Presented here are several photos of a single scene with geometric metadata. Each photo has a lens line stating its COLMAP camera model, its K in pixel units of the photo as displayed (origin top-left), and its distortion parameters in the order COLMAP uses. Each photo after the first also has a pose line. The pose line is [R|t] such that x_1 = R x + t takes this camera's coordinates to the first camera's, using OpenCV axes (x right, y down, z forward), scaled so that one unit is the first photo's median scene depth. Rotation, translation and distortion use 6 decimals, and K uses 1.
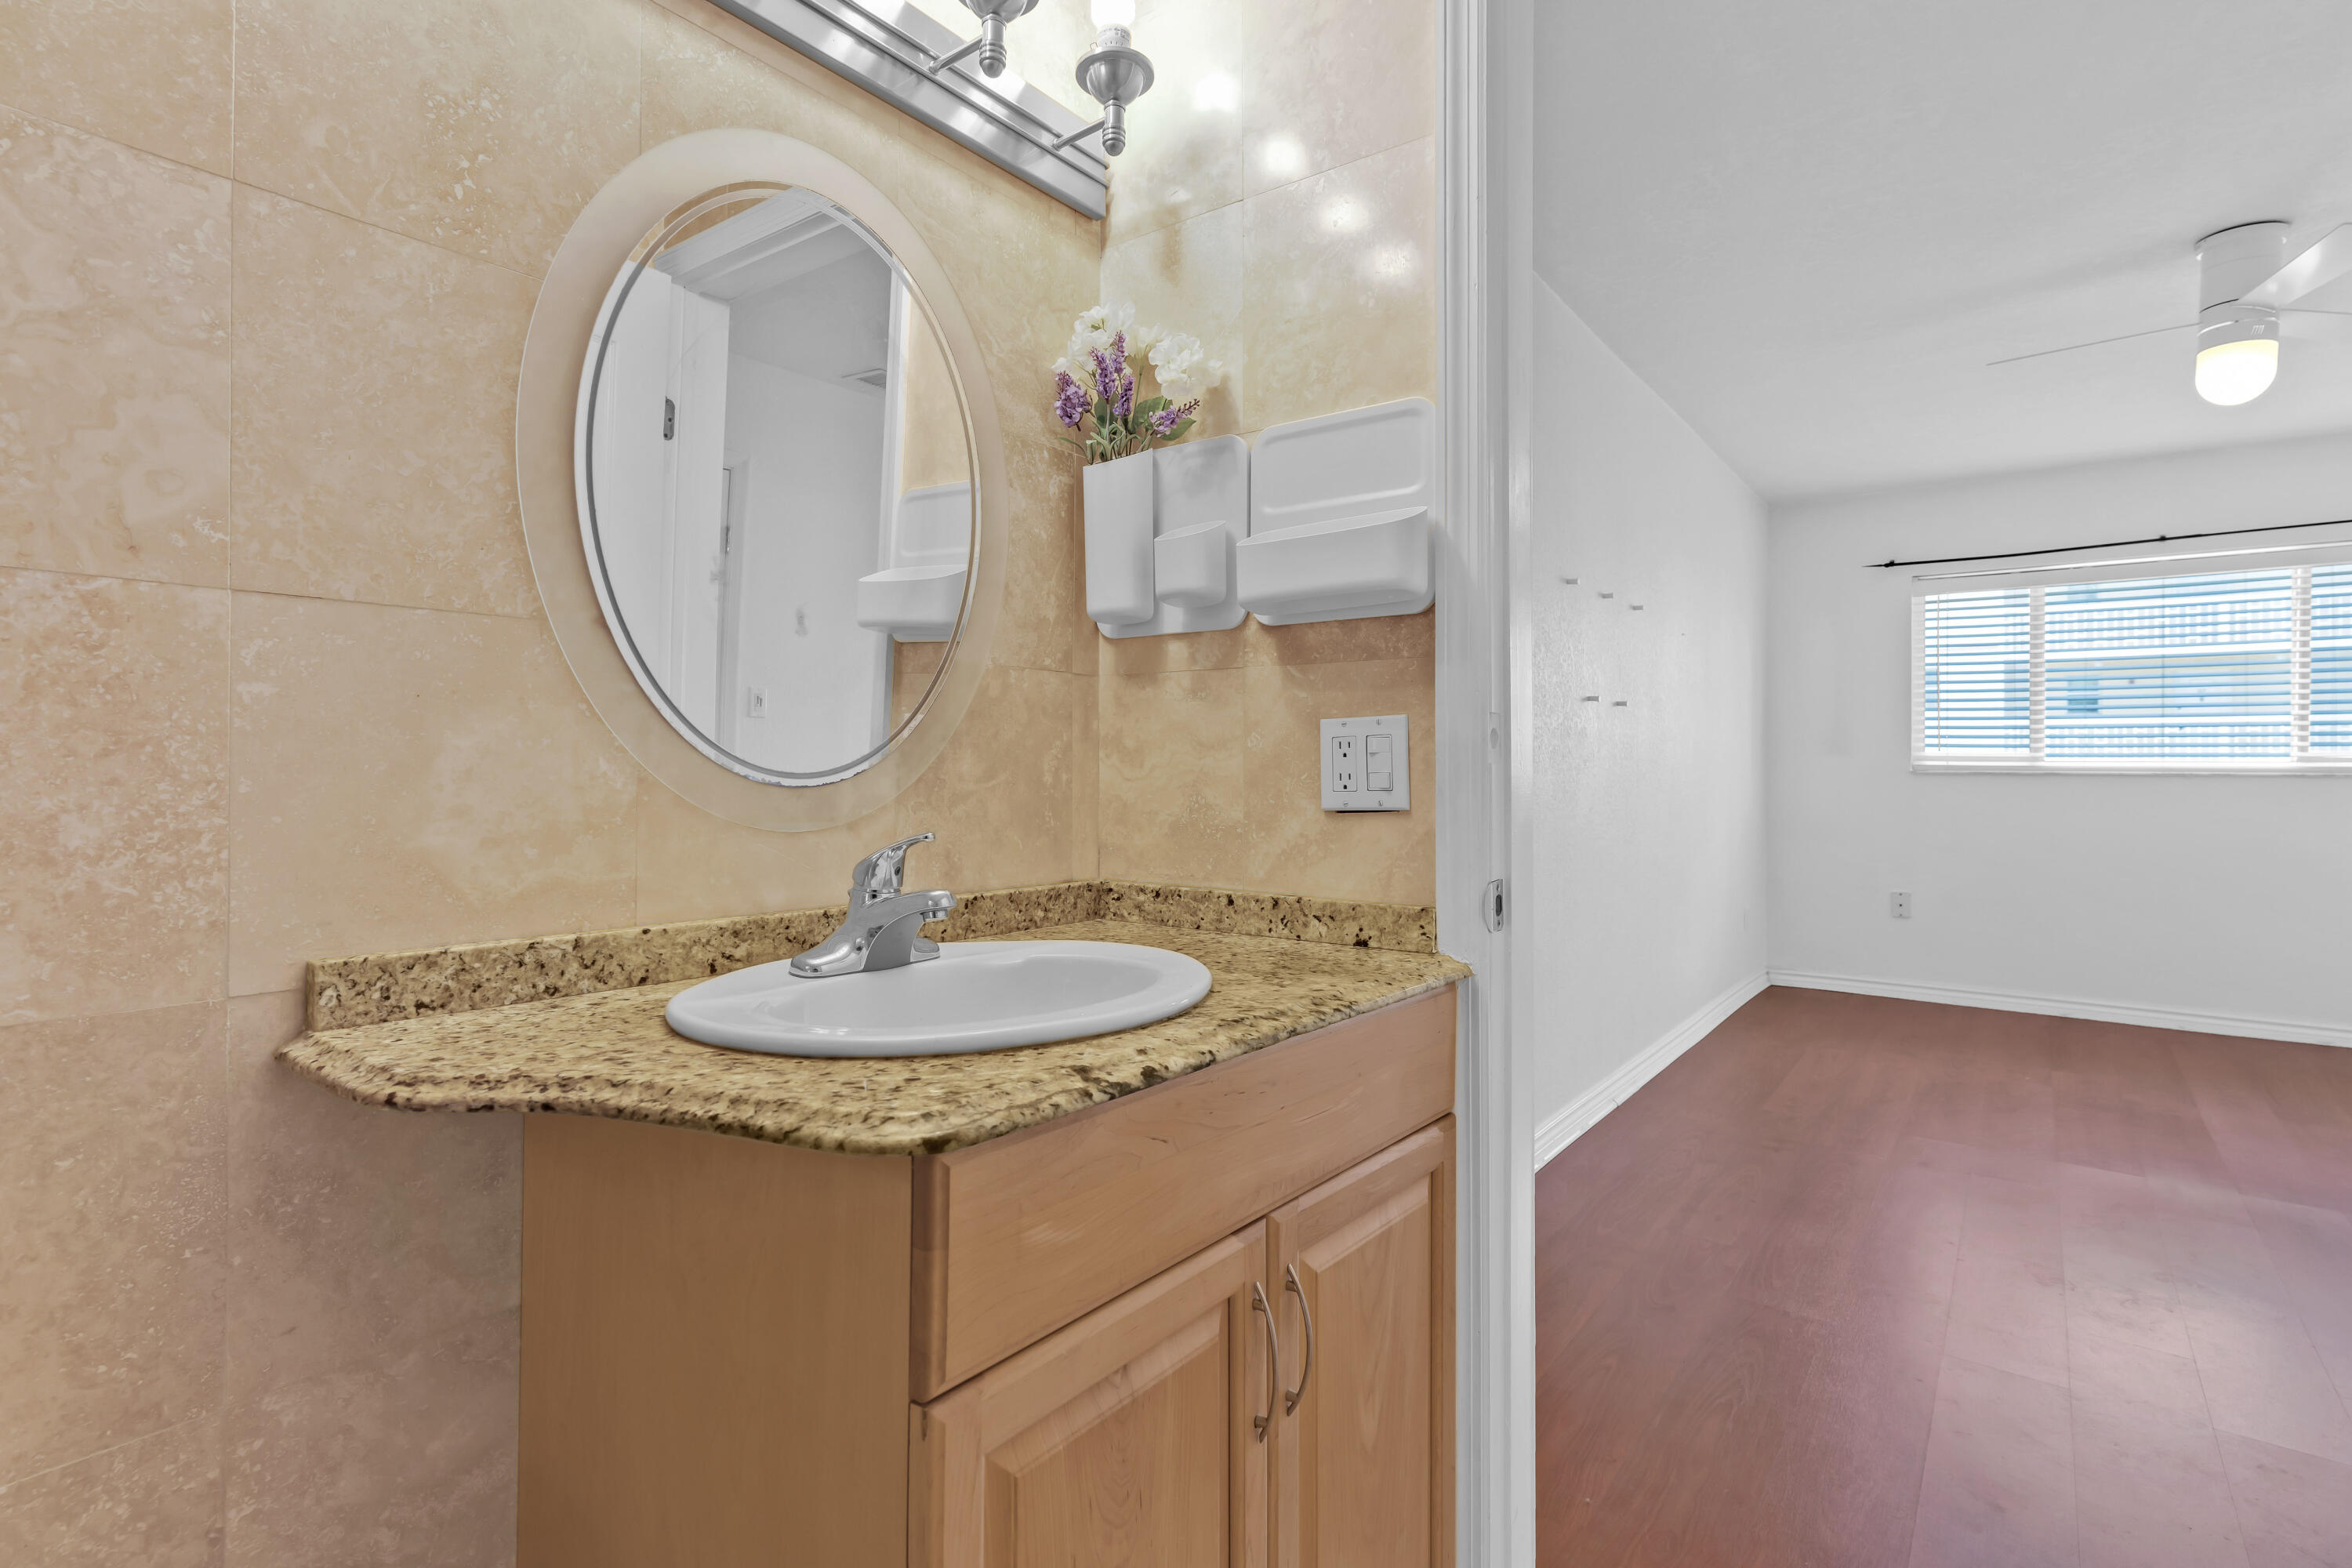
lens RADIAL K [[1132.4, 0, 1174.4], [0, 1132.4, 767.9], [0, 0, 1]] dist [0.000222, 0.000026]
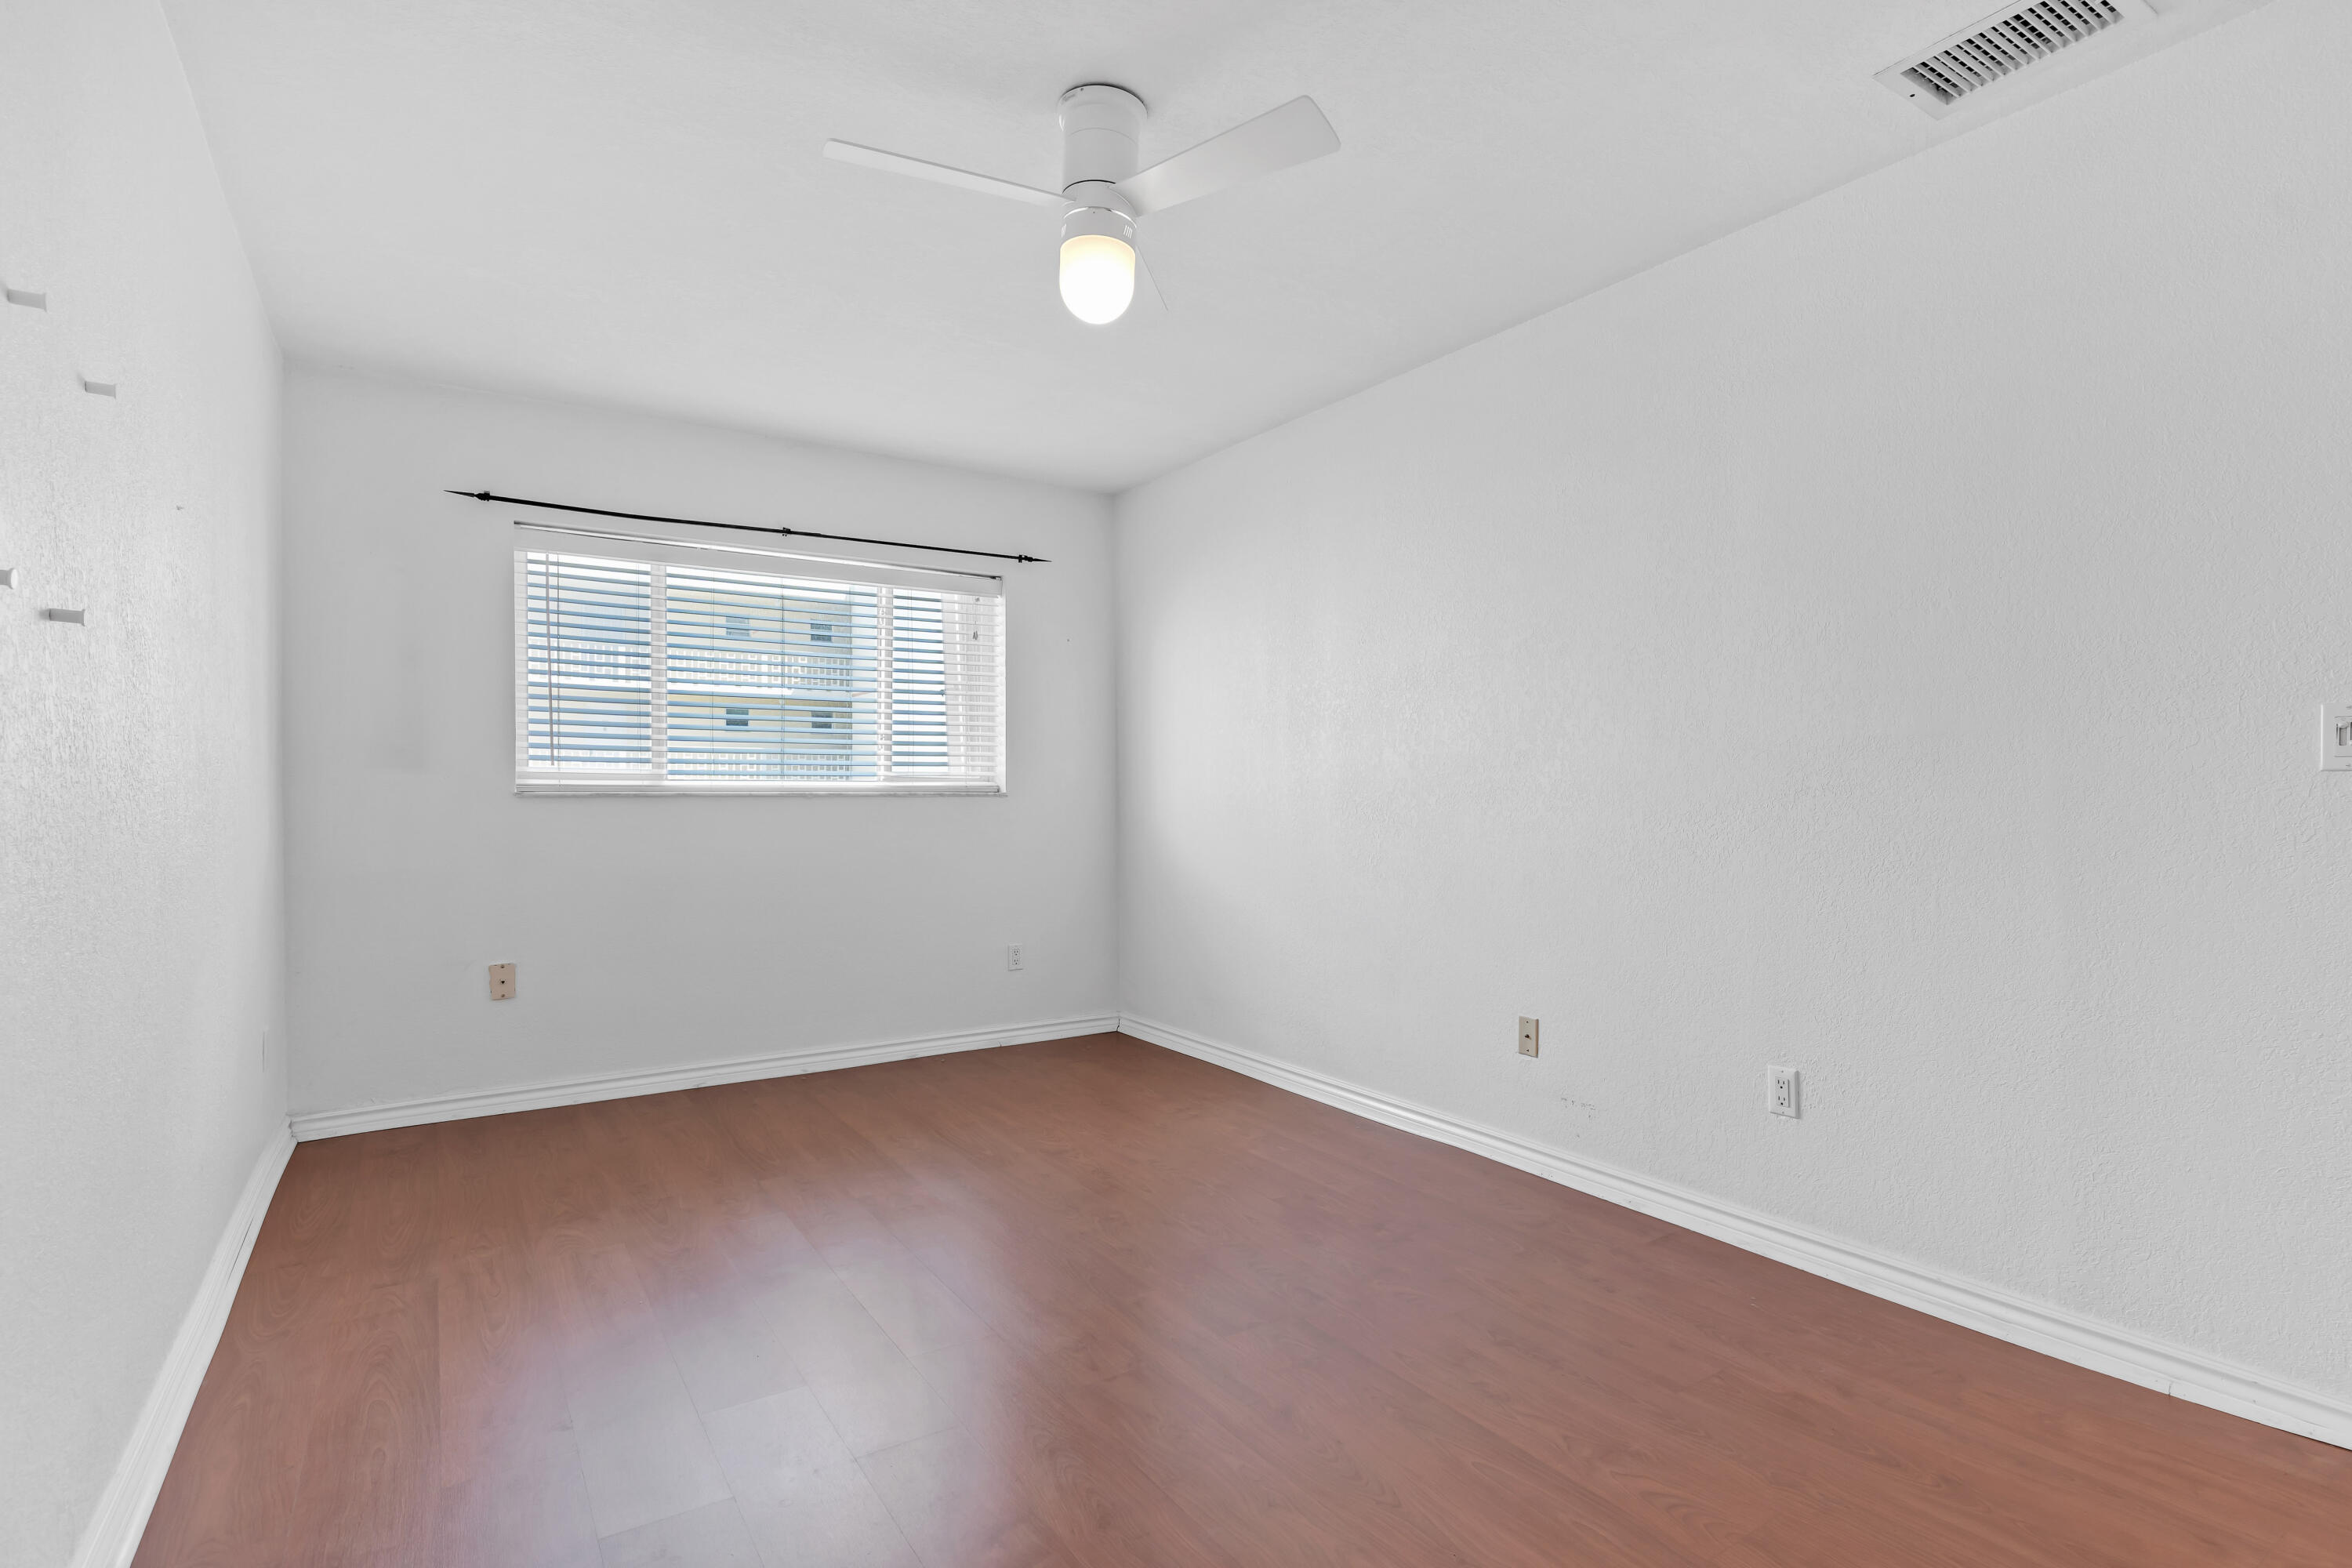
lens RADIAL K [[1132.4, 0, 1175.8], [0, 1132.4, 795.8], [0, 0, 1]] dist [0.000222, 0.000026]
pose [[0.337531, -0.011343, 0.941246, 0.234034], [0.001542, 0.999933, 0.011497, -0.005839], [-0.941313, -0.002429, 0.337526, 0.726264]]
